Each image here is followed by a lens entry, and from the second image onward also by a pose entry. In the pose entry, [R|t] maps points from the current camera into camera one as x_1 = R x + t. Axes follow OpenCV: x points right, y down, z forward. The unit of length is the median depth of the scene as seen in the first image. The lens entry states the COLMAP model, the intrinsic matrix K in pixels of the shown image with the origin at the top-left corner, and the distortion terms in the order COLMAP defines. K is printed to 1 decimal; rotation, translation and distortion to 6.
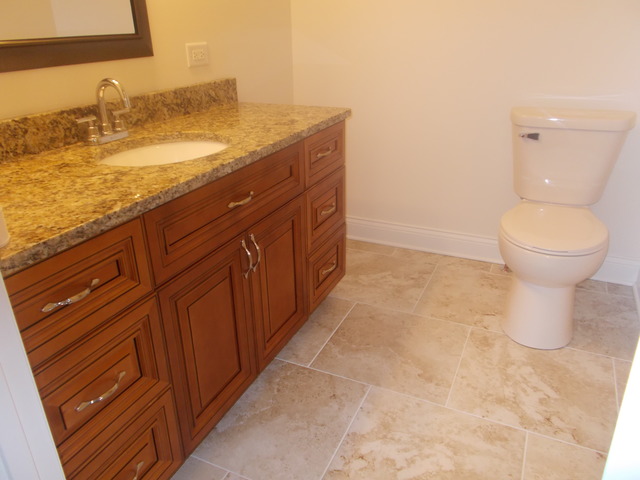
lens RADIAL K [[501.0, 0, 320.1], [0, 501.0, 243.2], [0, 0, 1]] dist [0.027970, -0.033302]
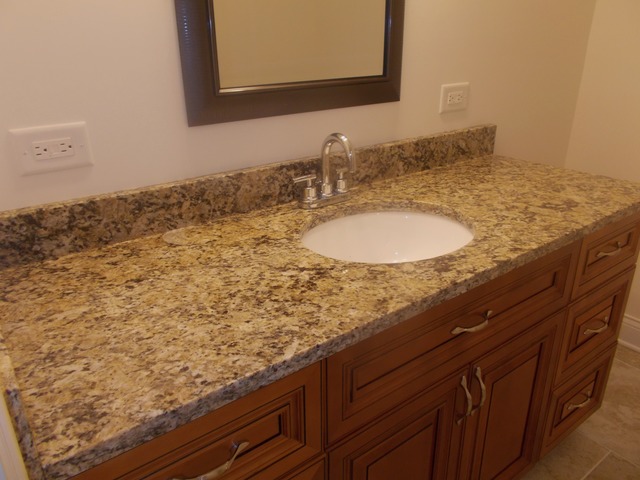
lens RADIAL K [[501.0, 0, 318.2], [0, 501.0, 236.0], [0, 0, 1]] dist [0.027970, -0.033302]
pose [[0.886123, 0.182958, -0.425807, -0.069261], [-0.194293, 0.980795, 0.017088, -0.169019], [0.420756, 0.067589, 0.904652, 0.255914]]
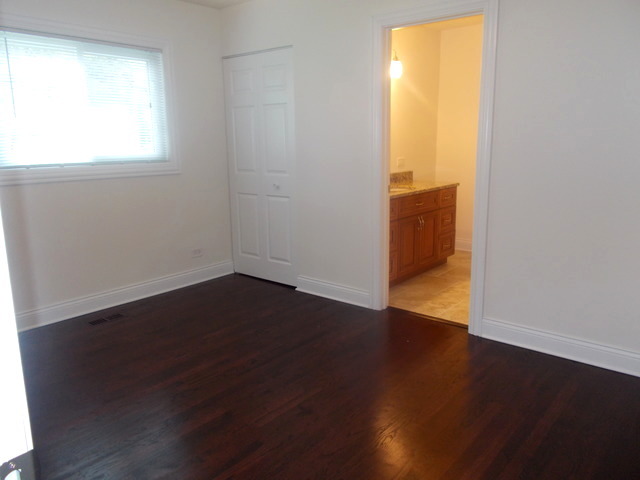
lens RADIAL K [[501.0, 0, 319.4], [0, 501.0, 238.4], [0, 0, 1]] dist [0.027970, -0.033302]
pose [[0.968390, 0.058519, -0.242478, 0.009442], [-0.111400, 0.971224, -0.210508, 0.829835], [0.223181, 0.230866, 0.947043, -2.008571]]
